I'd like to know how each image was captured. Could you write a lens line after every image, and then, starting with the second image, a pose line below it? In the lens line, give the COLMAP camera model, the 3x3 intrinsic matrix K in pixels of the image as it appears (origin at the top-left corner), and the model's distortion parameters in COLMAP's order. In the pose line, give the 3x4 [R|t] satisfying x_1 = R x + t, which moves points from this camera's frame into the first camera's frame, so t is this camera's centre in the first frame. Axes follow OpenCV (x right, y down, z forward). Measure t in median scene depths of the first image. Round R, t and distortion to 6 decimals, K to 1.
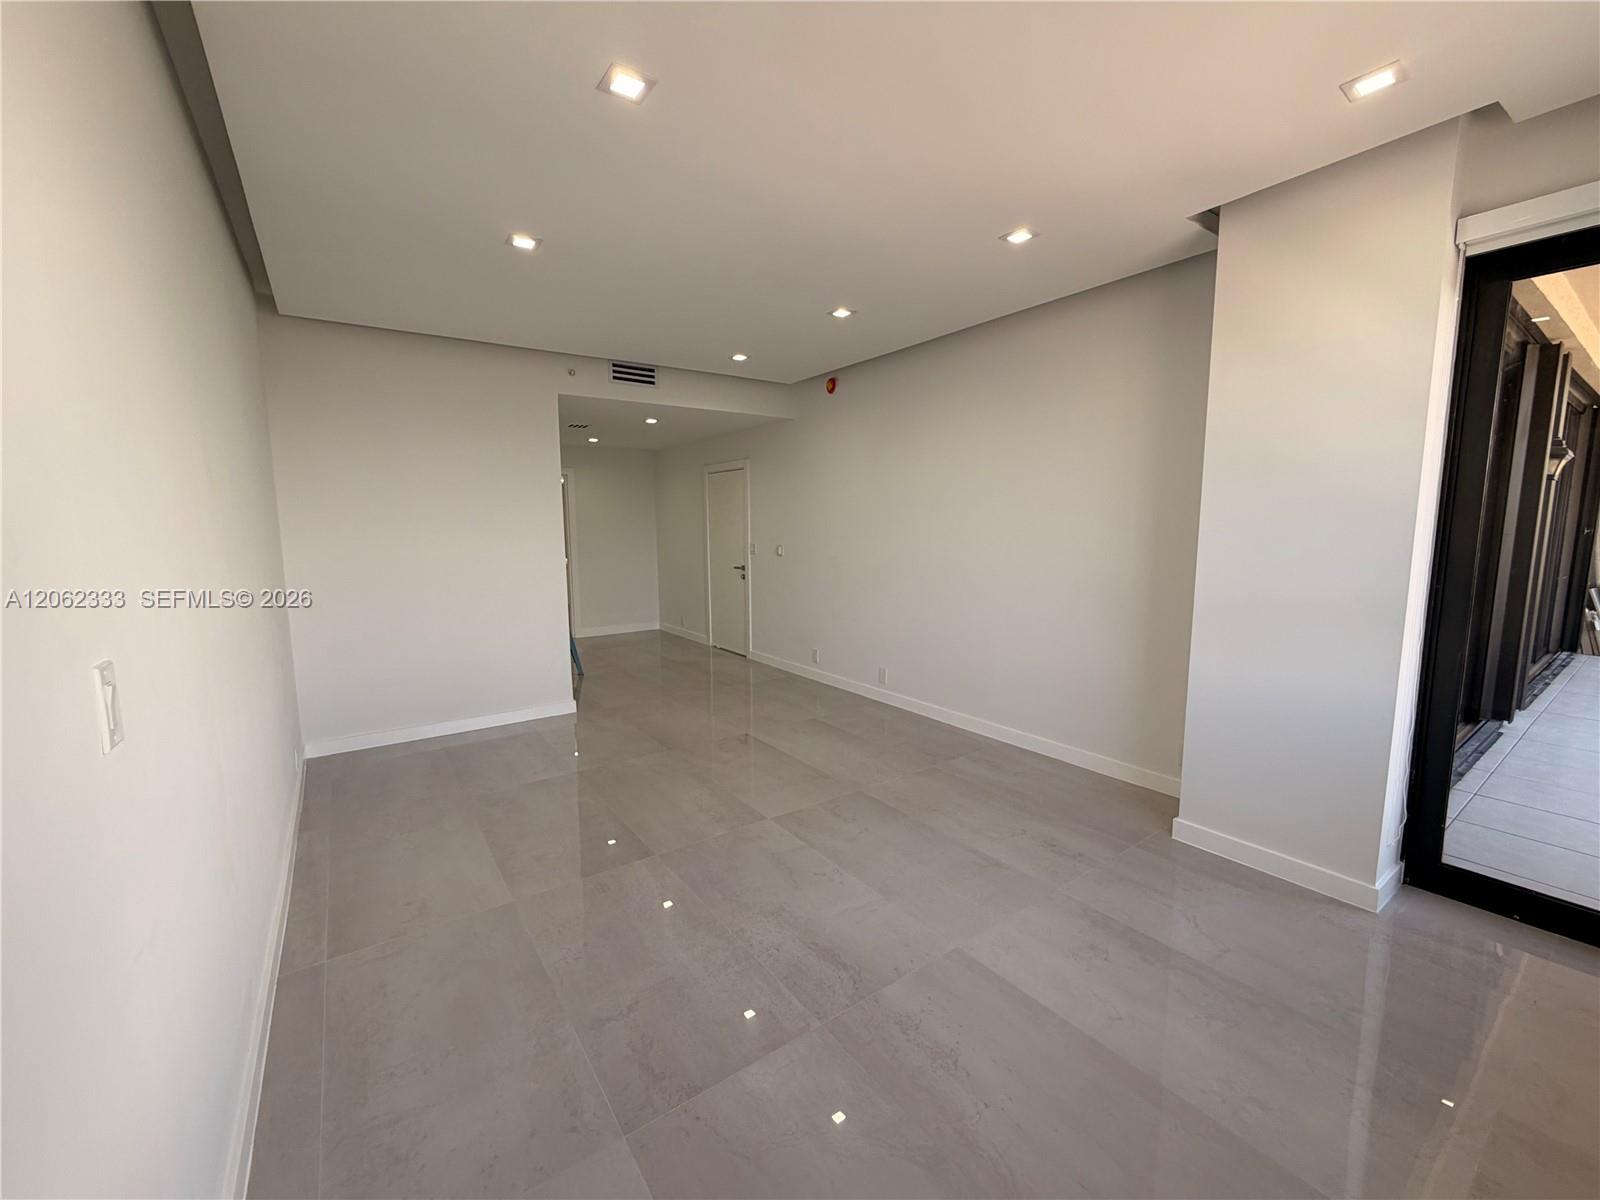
lens RADIAL K [[639.0, 0, 796.7], [0, 639.0, 601.5], [0, 0, 1]] dist [0.002136, 0.000293]
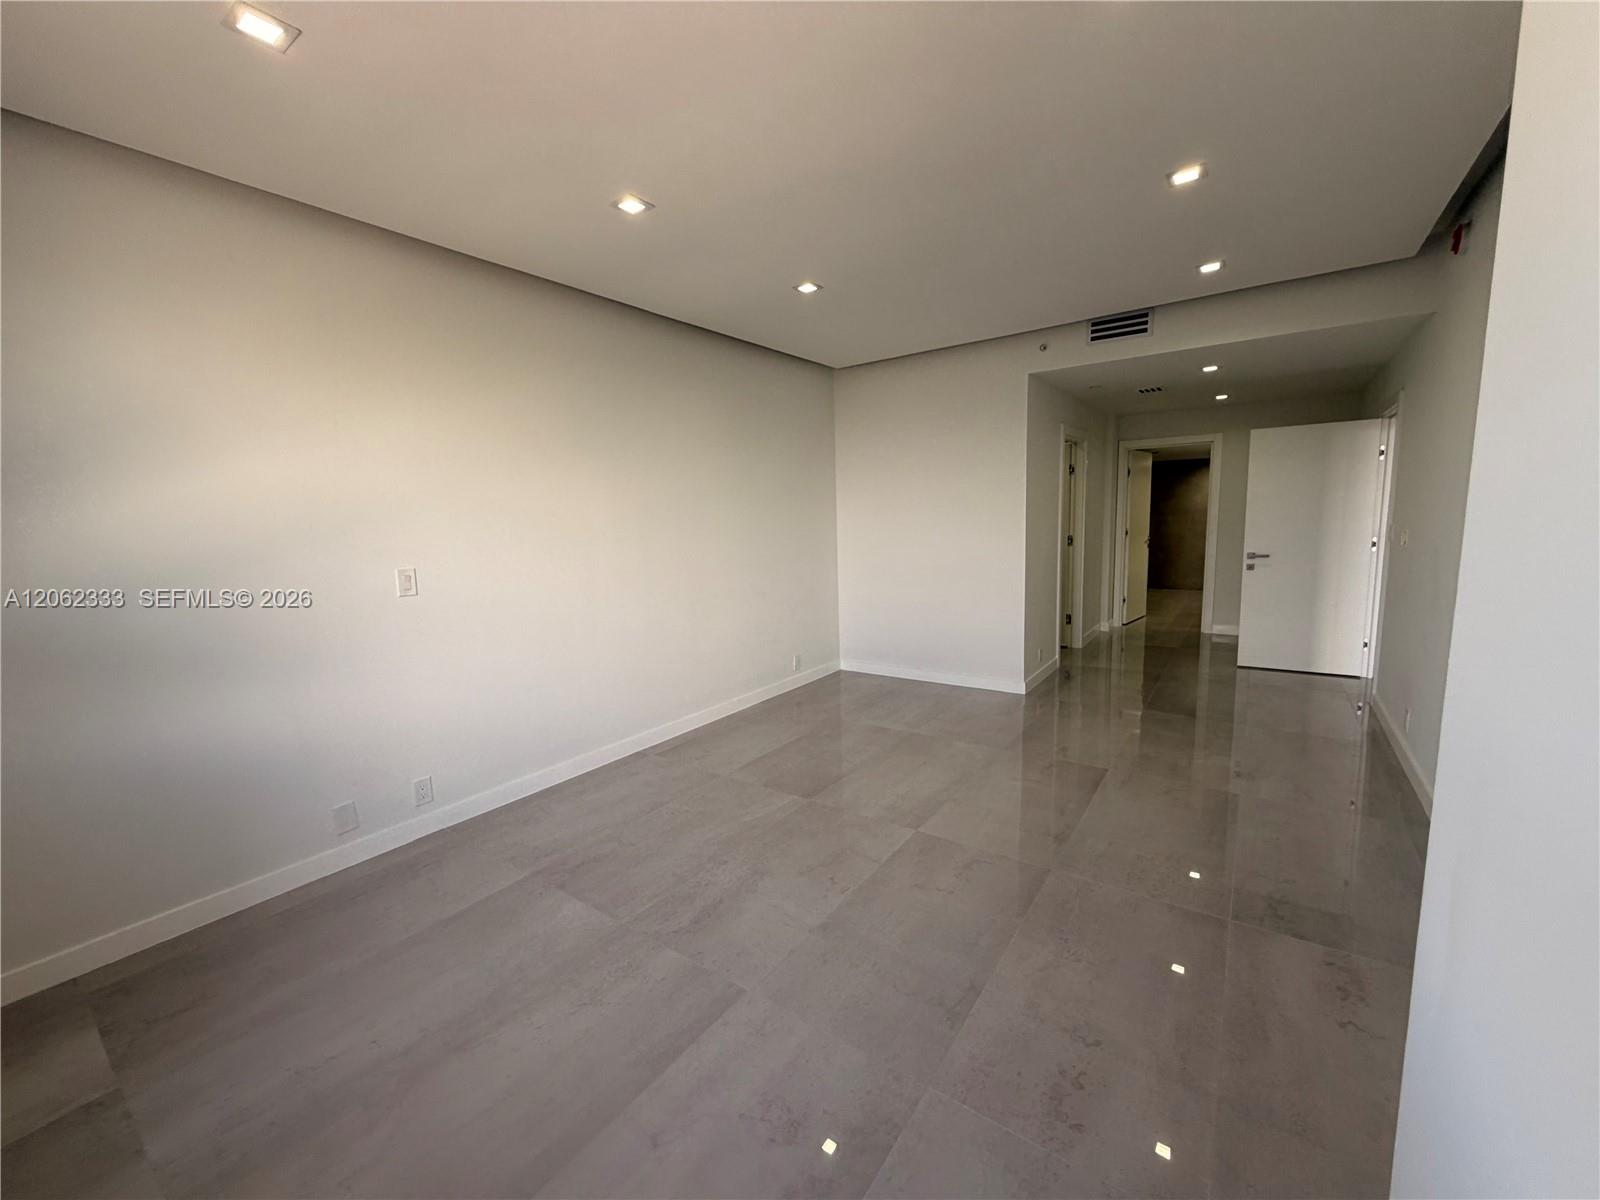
lens RADIAL K [[639.0, 0, 796.7], [0, 639.0, 601.5], [0, 0, 1]] dist [0.002136, 0.000293]
pose [[0.321677, 0.126528, -0.938357, 0.583355], [-0.081122, 0.991070, 0.105826, -0.059028], [0.943368, 0.042080, 0.329069, 0.413114]]
